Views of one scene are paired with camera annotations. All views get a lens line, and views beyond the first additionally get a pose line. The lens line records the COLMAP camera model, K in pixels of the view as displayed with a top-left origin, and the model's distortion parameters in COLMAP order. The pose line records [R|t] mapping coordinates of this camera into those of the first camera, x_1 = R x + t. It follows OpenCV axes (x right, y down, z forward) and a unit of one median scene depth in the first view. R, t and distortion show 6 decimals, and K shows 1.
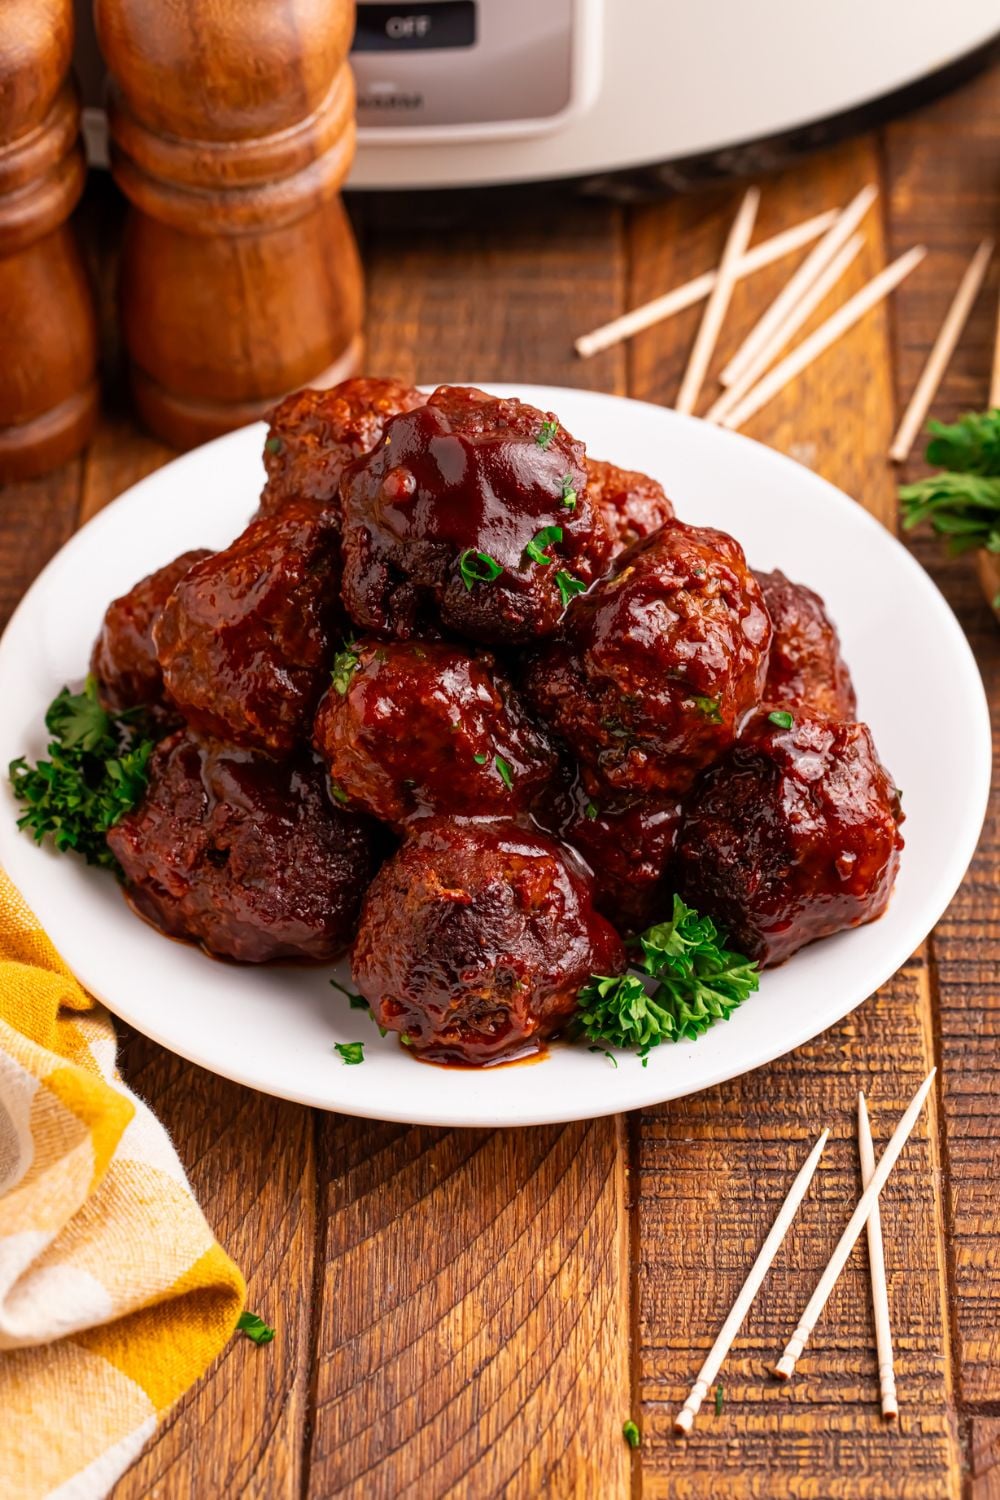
lens RADIAL K [[7169.5, 0, 502.1], [0, 7169.5, 745.7], [0, 0, 1]] dist [0.134446, 0.000000]
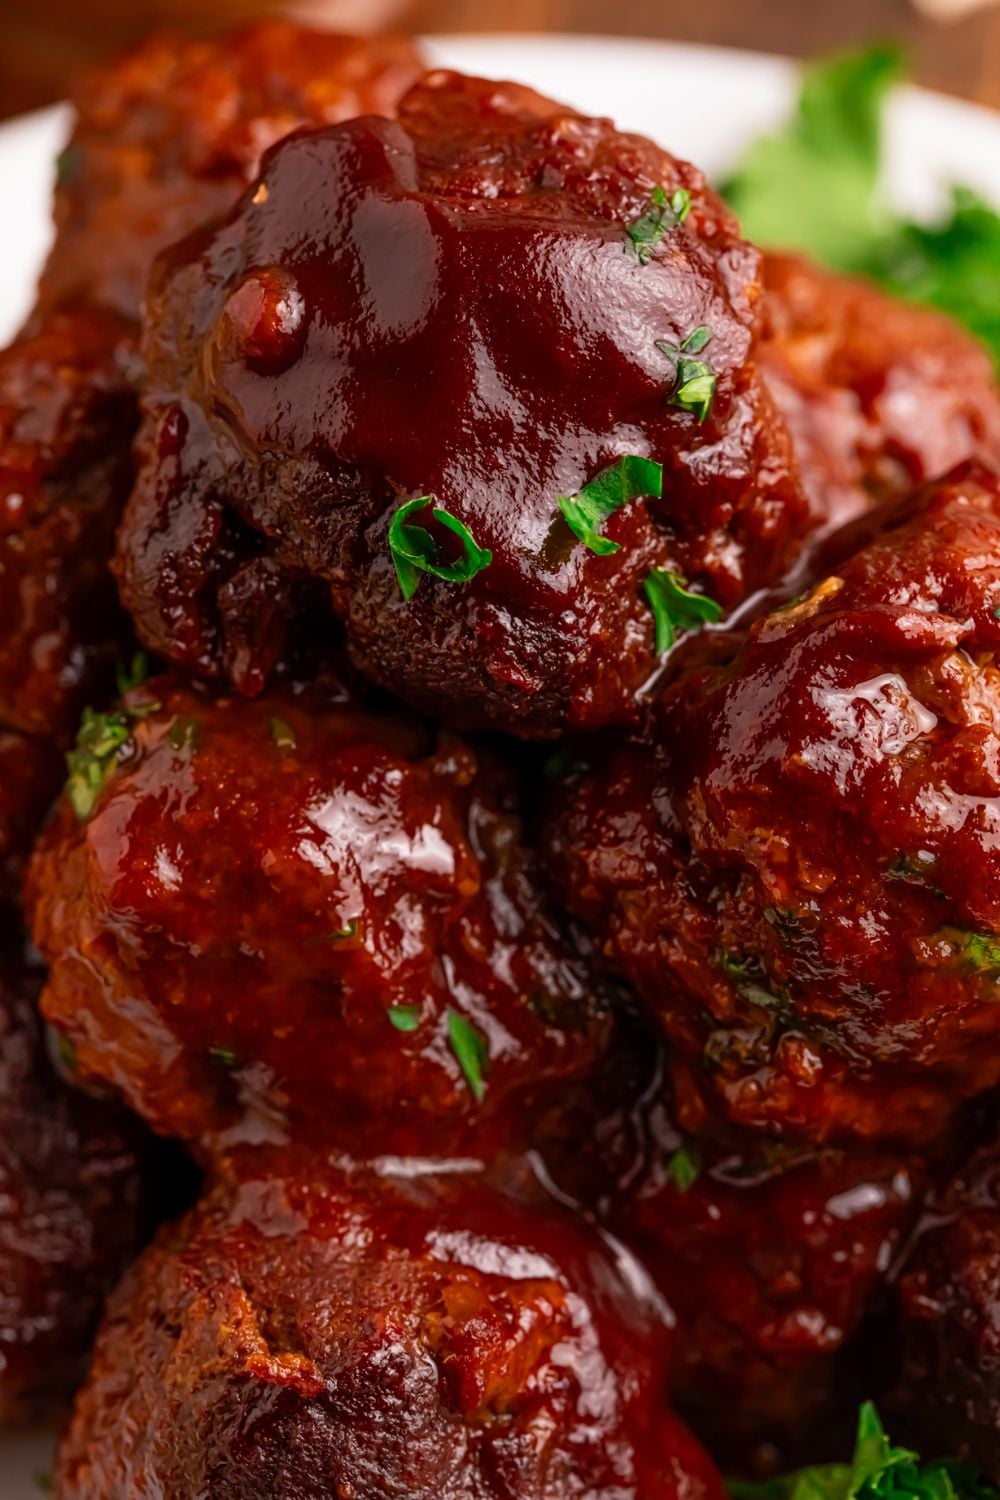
lens RADIAL K [[7169.5, 0, 492.6], [0, 7169.5, 746.6], [0, 0, 1]] dist [0.134446, 0.000000]
pose [[0.987077, 0.111428, -0.115163, 0.045709], [-0.103899, 0.992160, 0.069452, -0.041060], [0.121999, -0.056590, 0.990916, 0.607321]]
